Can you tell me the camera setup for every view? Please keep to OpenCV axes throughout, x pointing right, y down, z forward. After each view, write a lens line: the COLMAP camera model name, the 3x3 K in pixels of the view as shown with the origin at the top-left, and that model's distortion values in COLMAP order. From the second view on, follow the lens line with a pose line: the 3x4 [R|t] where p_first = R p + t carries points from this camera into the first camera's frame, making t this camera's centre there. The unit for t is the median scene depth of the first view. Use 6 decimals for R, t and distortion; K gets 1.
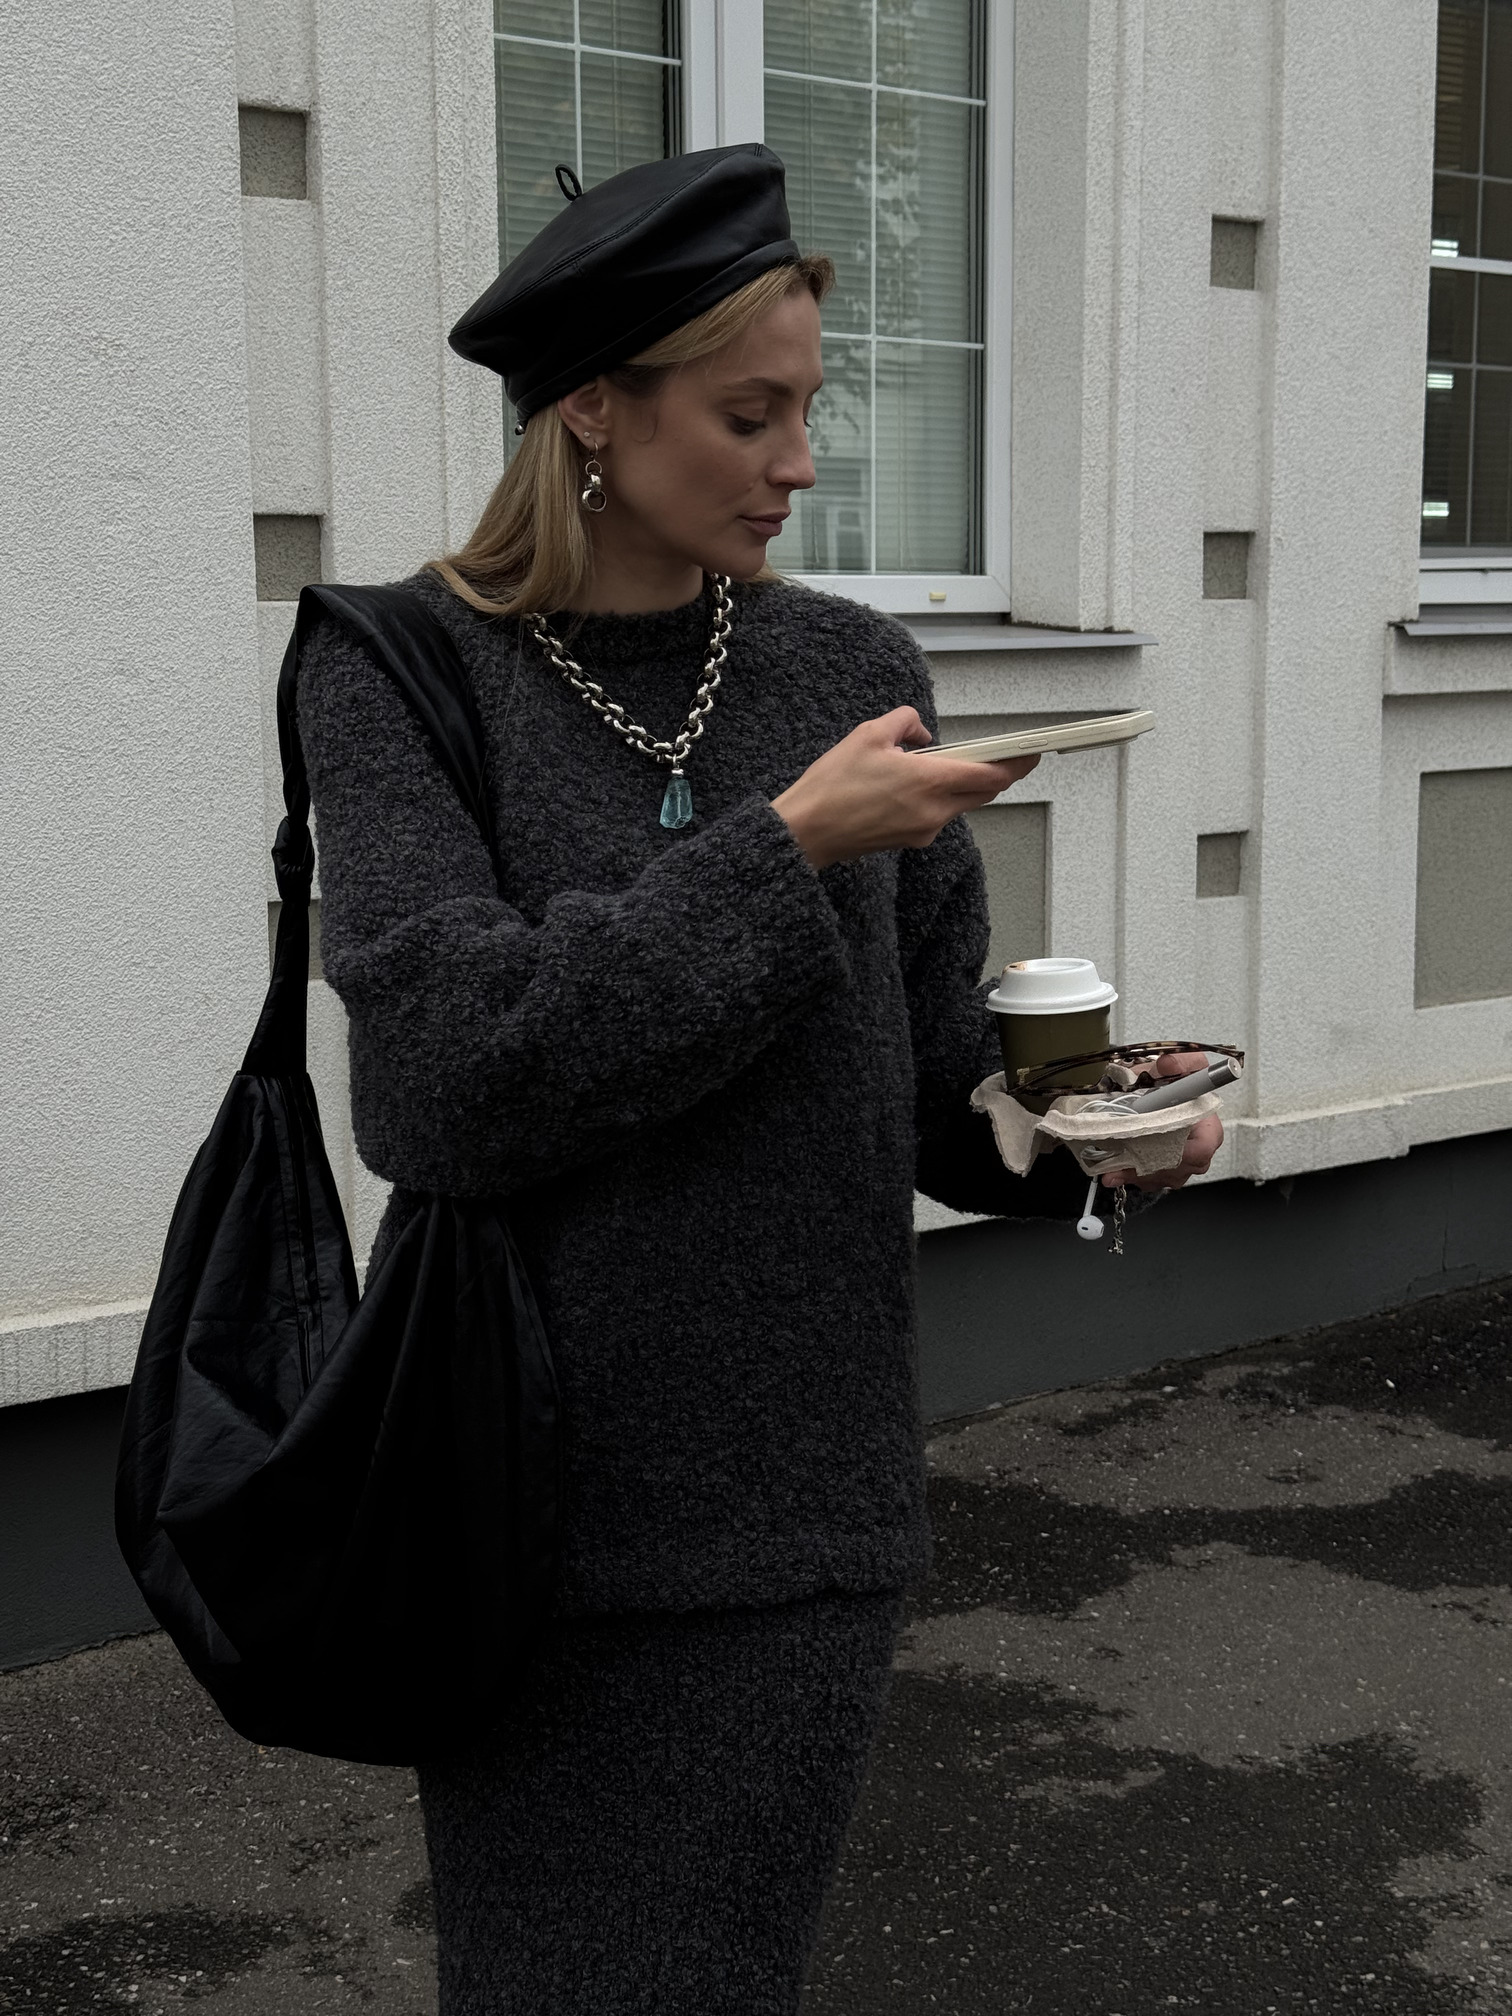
lens RADIAL K [[2747.7, 0, 768.7], [0, 2747.7, 1002.1], [0, 0, 1]] dist [0.101921, 0.000000]
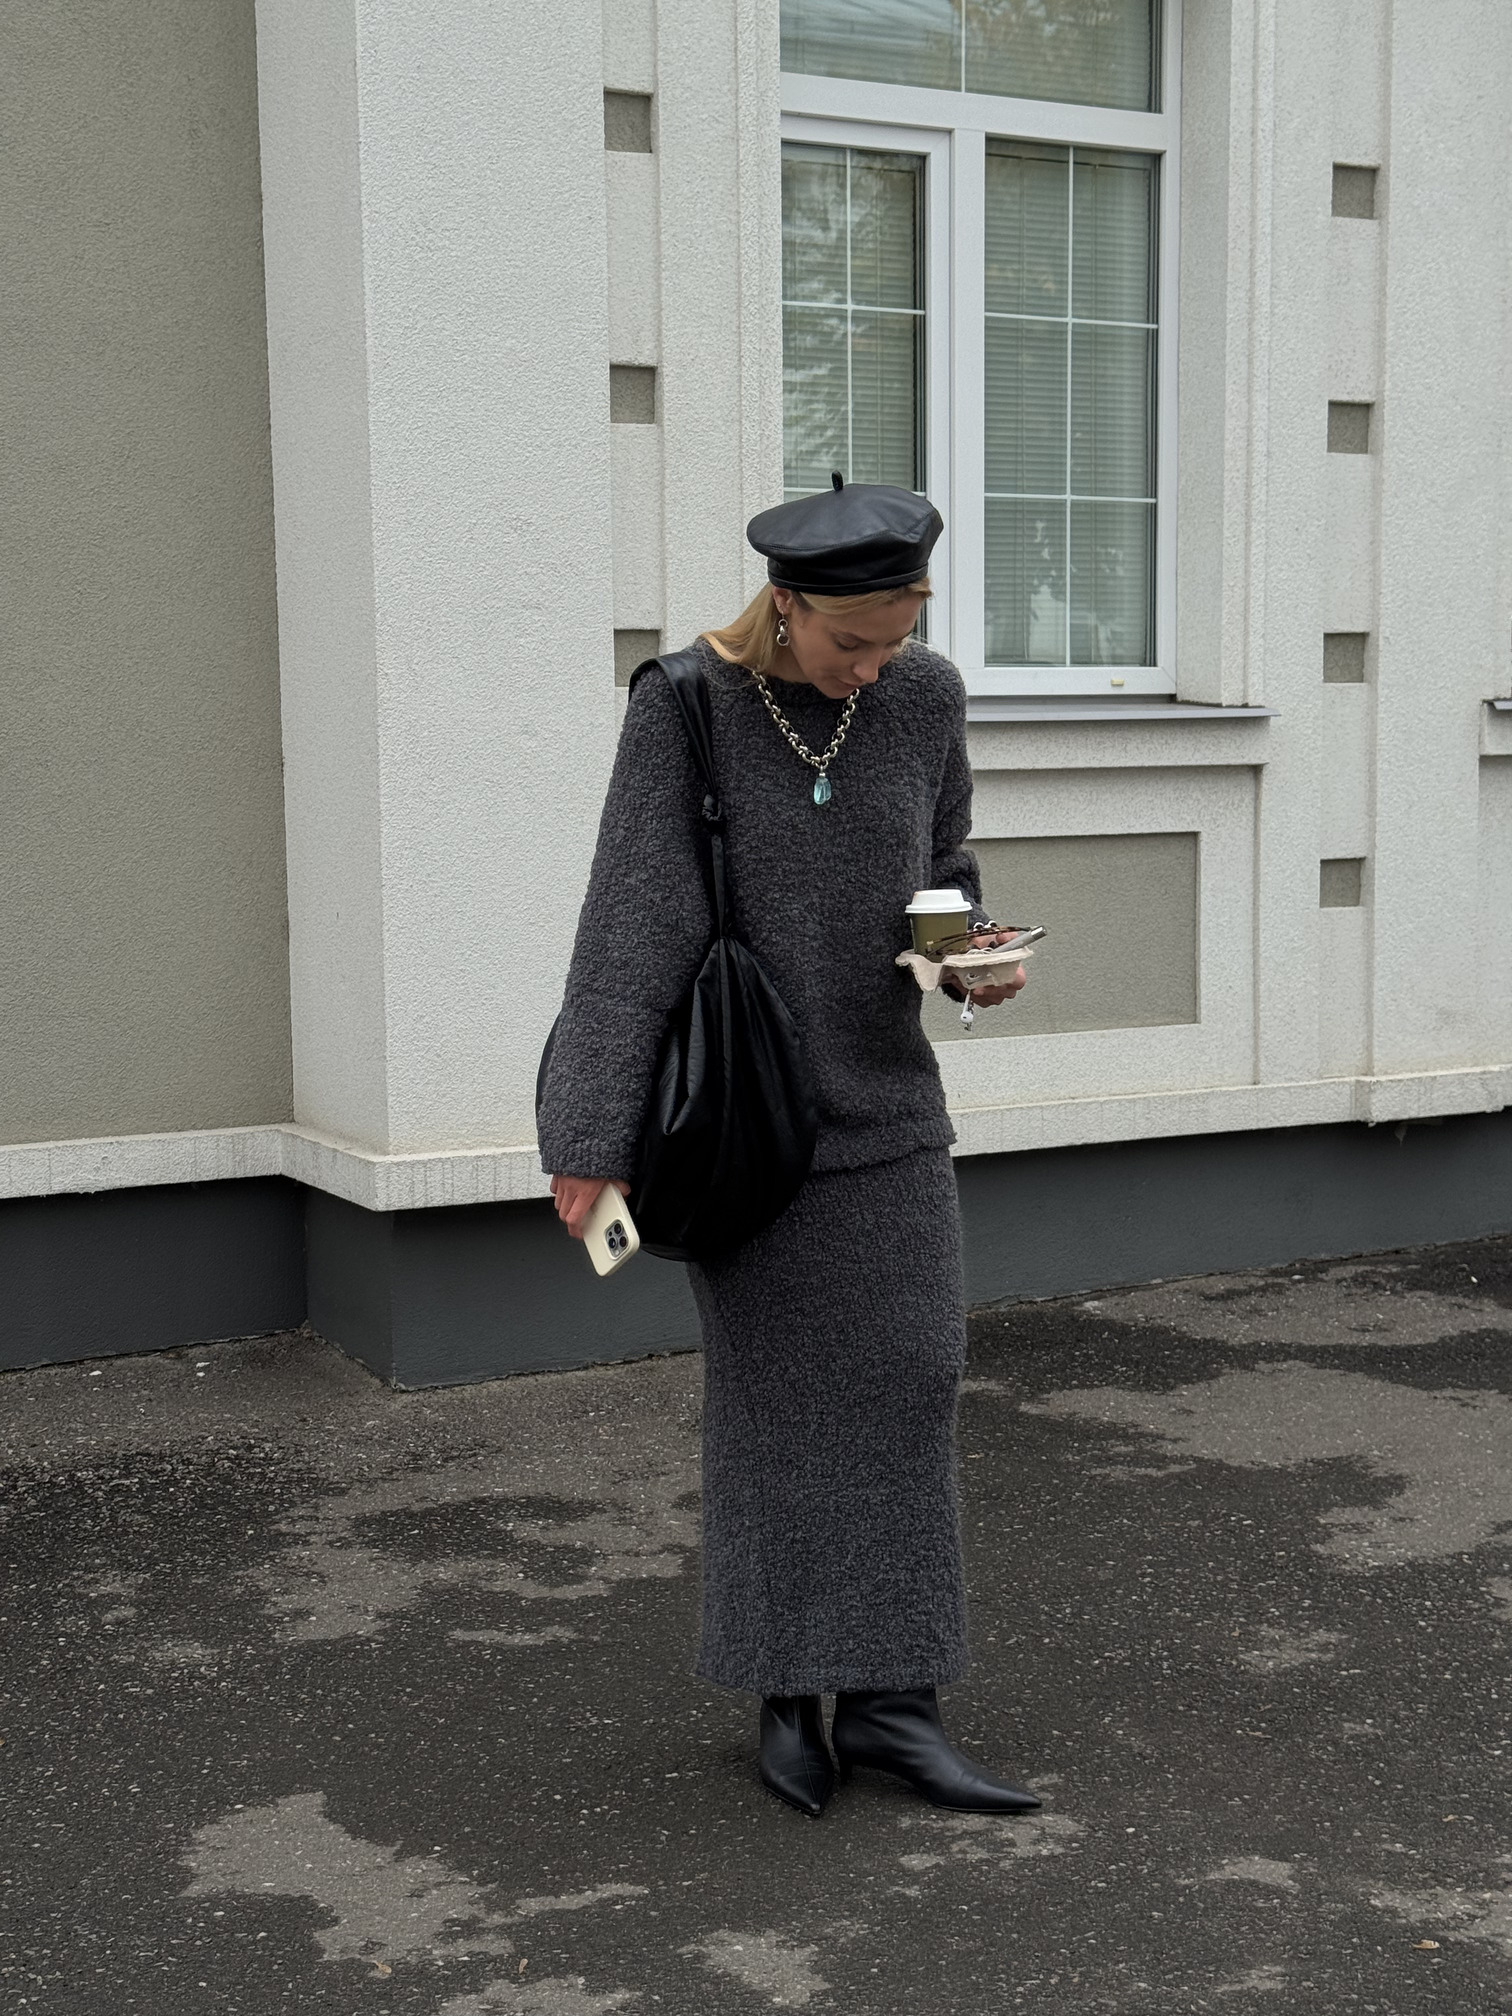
lens RADIAL K [[2747.7, 0, 752.4], [0, 2747.7, 1013.6], [0, 0, 1]] dist [0.101921, 0.000000]
pose [[0.984853, 0.009502, -0.173129, 0.123454], [-0.016502, 0.999102, -0.039036, 0.074534], [0.172602, 0.041302, 0.984125, -0.377324]]
